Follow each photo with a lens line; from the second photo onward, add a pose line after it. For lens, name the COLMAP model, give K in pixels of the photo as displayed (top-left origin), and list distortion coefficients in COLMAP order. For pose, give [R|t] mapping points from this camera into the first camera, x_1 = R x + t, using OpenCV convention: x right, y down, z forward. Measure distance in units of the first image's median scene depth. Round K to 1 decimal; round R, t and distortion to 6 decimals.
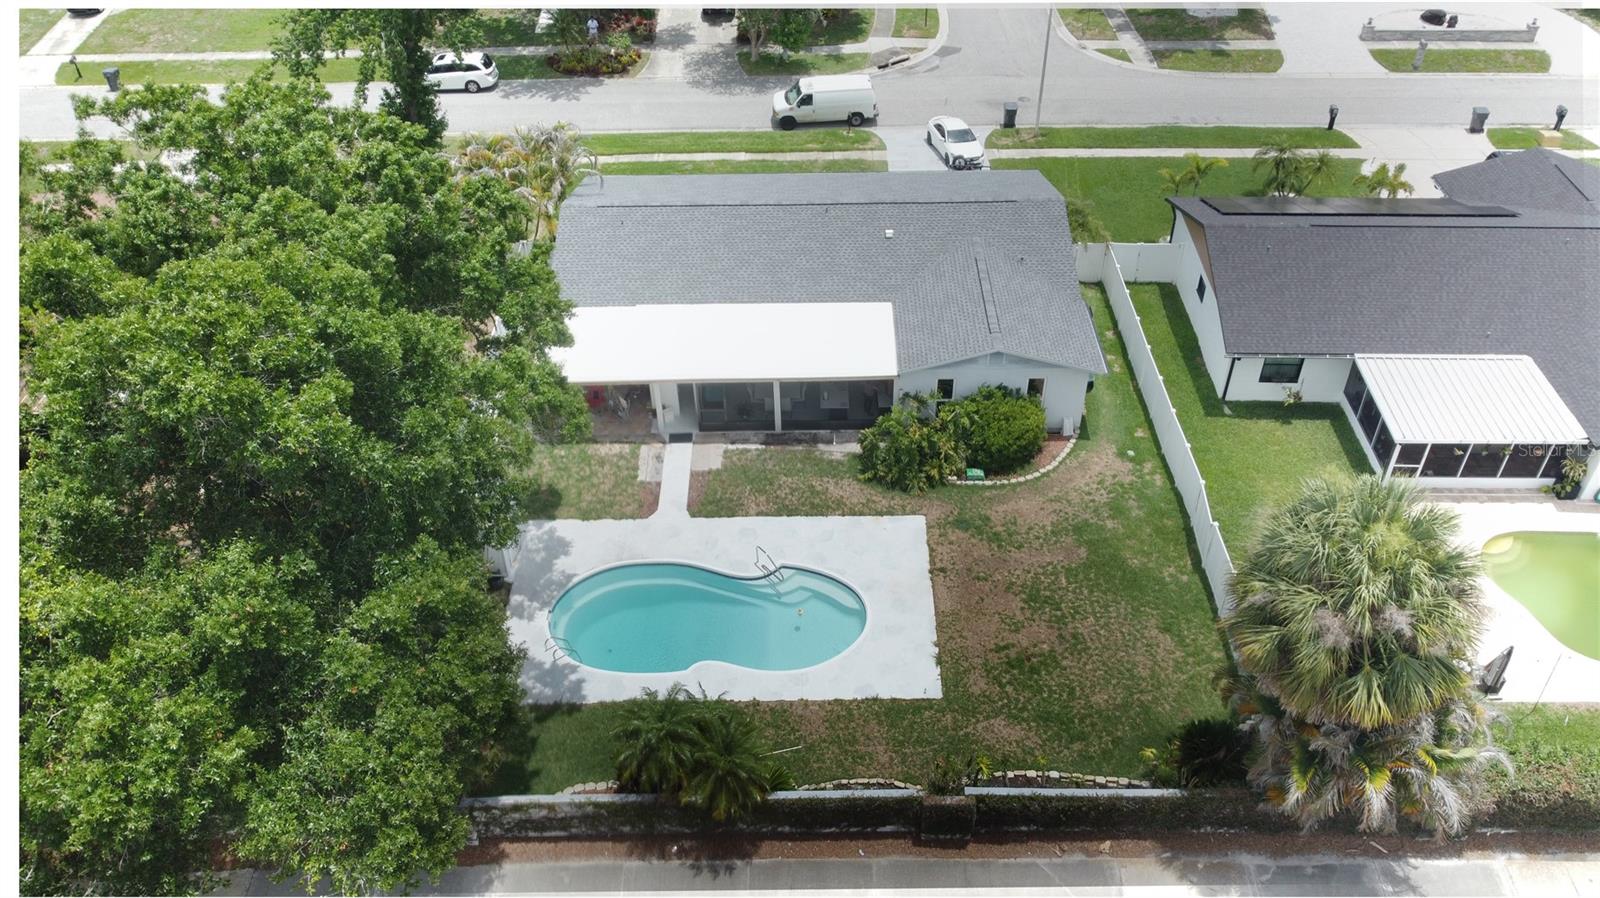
lens RADIAL K [[1174.6, 0, 799.7], [0, 1174.6, 448.9], [0, 0, 1]] dist [0.008808, -0.000184]
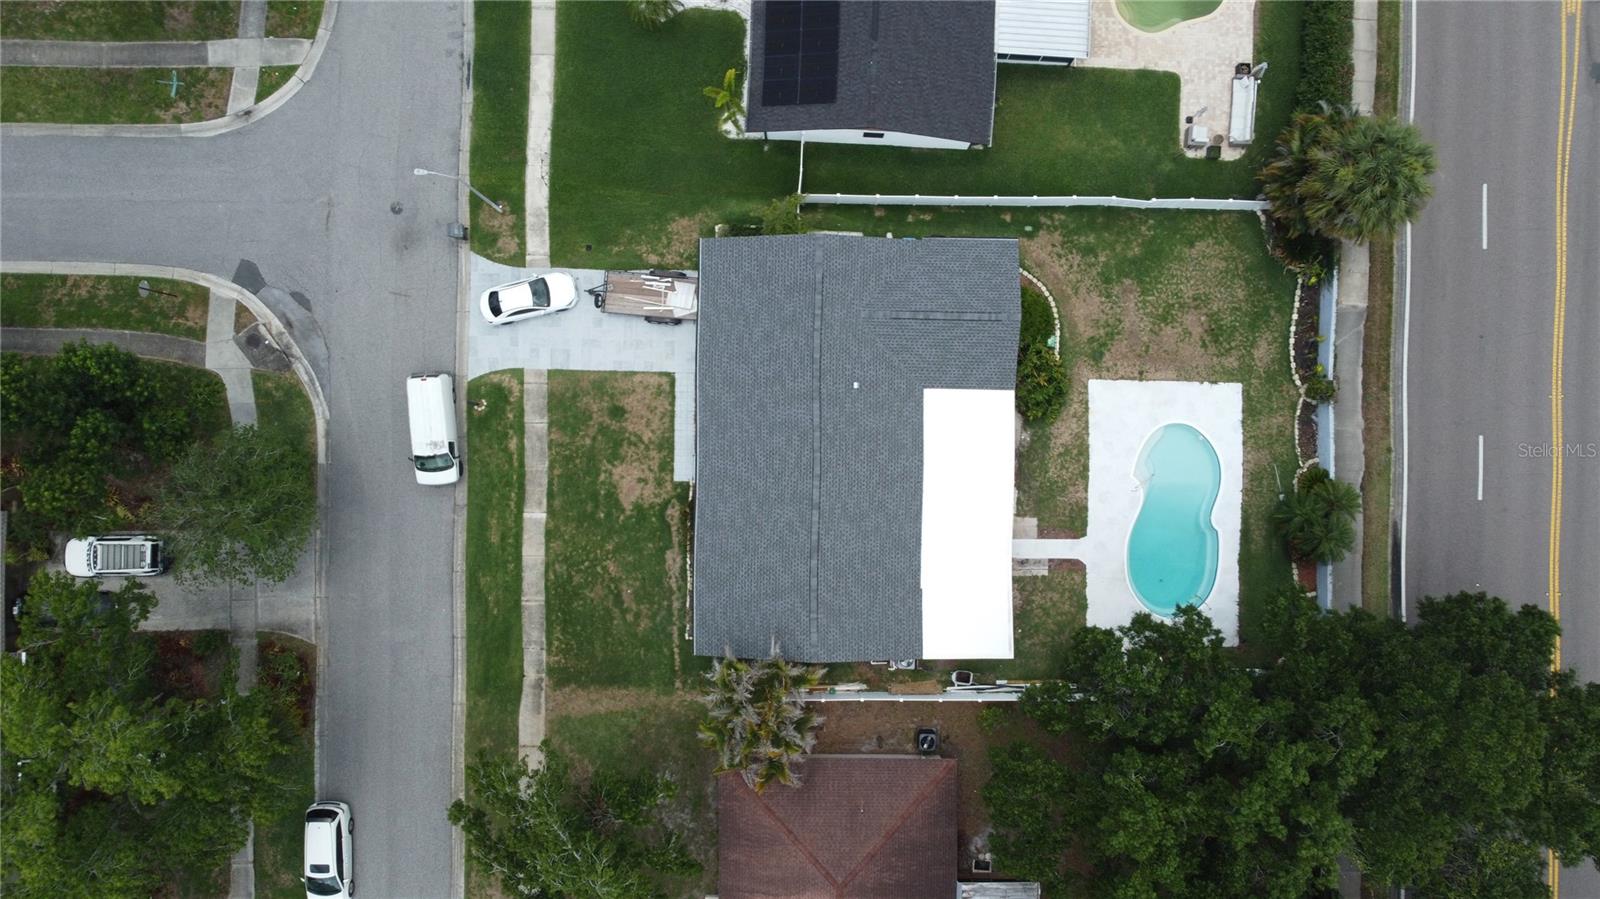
lens RADIAL K [[1174.6, 0, 799.8], [0, 1174.6, 449.5], [0, 0, 1]] dist [0.008808, -0.000184]
pose [[0.011389, -0.999785, 0.017333, -0.013568], [0.660809, 0.020535, 0.750273, -1.377965], [-0.750467, 0.002910, 0.660901, 0.302448]]
